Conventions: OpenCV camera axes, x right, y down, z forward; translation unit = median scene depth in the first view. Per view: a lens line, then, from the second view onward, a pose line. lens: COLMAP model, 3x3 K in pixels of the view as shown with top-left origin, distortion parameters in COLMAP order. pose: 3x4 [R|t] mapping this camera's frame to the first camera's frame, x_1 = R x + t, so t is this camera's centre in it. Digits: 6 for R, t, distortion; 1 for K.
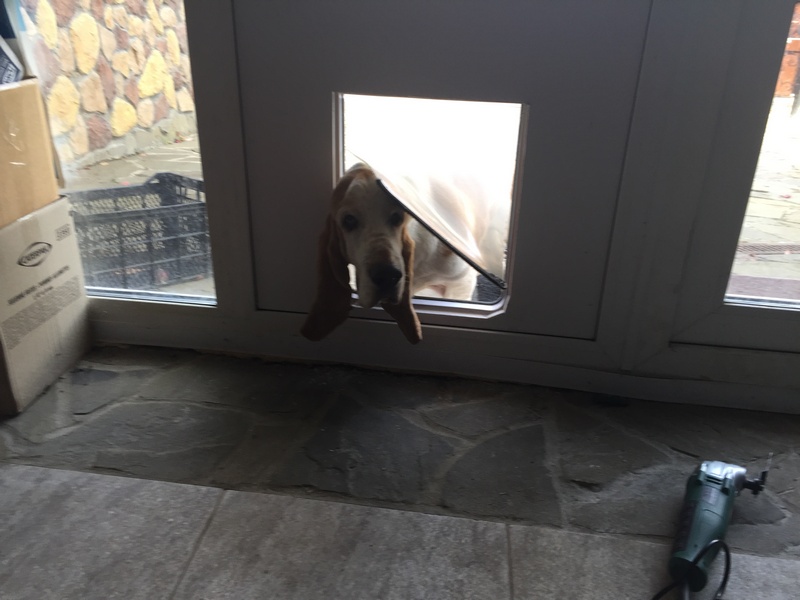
lens RADIAL K [[671.7, 0, 393.0], [0, 671.7, 326.7], [0, 0, 1]] dist [0.089418, -0.117037]
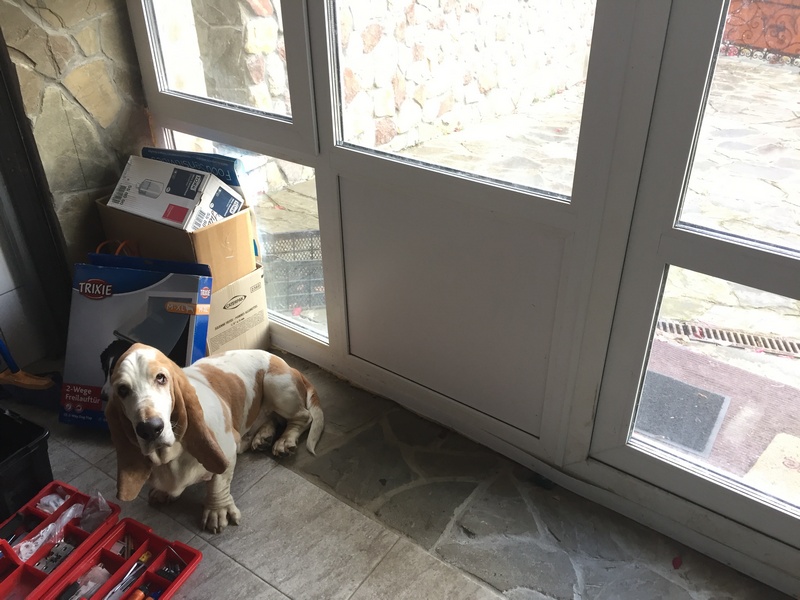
lens RADIAL K [[681.3, 0, 400.0], [0, 681.3, 300.0], [0, 0, 1]] dist [0.096412, -0.122644]
pose [[0.880355, 0.215273, -0.422650, 0.668208], [-0.185333, 0.976357, 0.111260, -0.418625], [0.436608, -0.019618, 0.899438, -0.472546]]
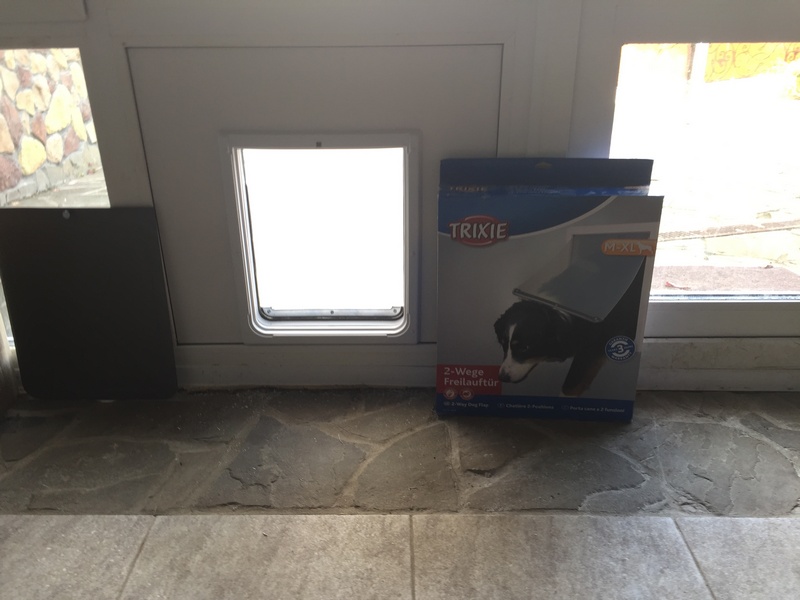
lens RADIAL K [[685.4, 0, 400.0], [0, 685.4, 300.0], [0, 0, 1]] dist [0.098221, -0.128863]
pose [[0.991299, -0.090838, 0.095262, 0.062313], [0.095067, 0.994633, -0.040824, -0.020491], [-0.091042, 0.049525, 0.994615, -0.152901]]
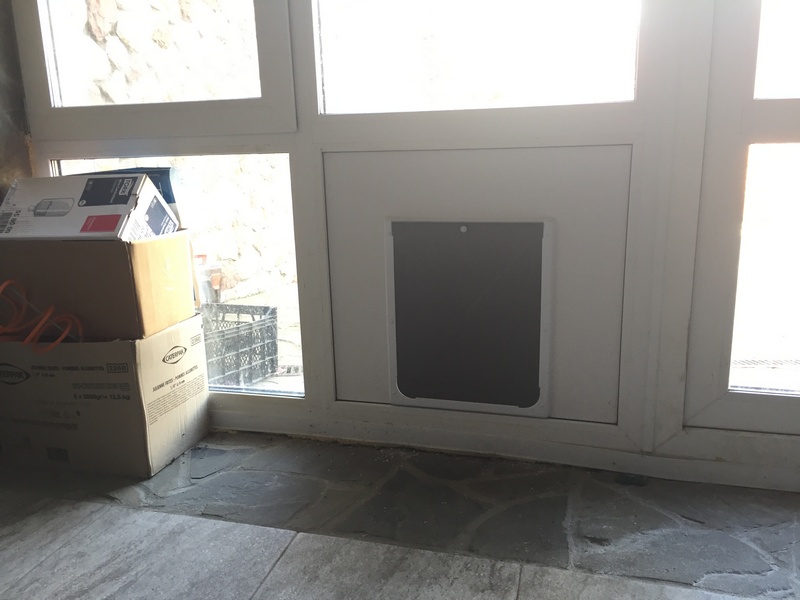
lens RADIAL K [[681.3, 0, 400.0], [0, 681.3, 300.0], [0, 0, 1]] dist [0.096412, -0.122644]
pose [[0.987897, -0.024524, -0.153158, 0.134867], [-0.012258, 0.971990, -0.234703, 0.108387], [0.154624, 0.233740, 0.959925, -0.278632]]
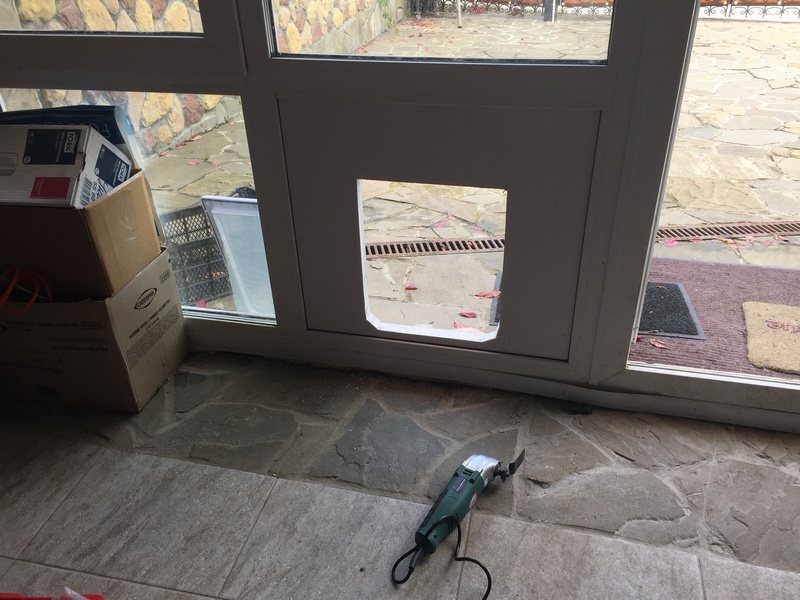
lens RADIAL K [[681.3, 0, 400.0], [0, 681.3, 300.0], [0, 0, 1]] dist [0.096412, -0.122644]
pose [[0.991525, 0.004802, -0.129827, 0.177715], [0.006771, 0.996049, 0.088550, -0.236565], [0.129739, -0.088678, 0.987575, -0.330705]]
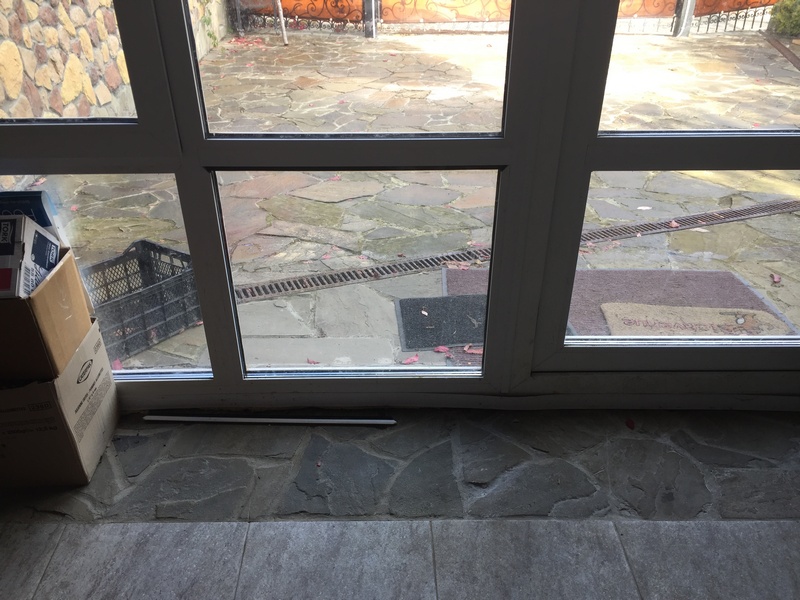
lens RADIAL K [[681.3, 0, 400.0], [0, 681.3, 300.0], [0, 0, 1]] dist [0.096412, -0.122644]
pose [[0.988898, -0.107259, 0.102844, -0.014146], [0.097477, 0.990612, 0.095847, -0.343878], [-0.112159, -0.084758, 0.990069, -0.498522]]
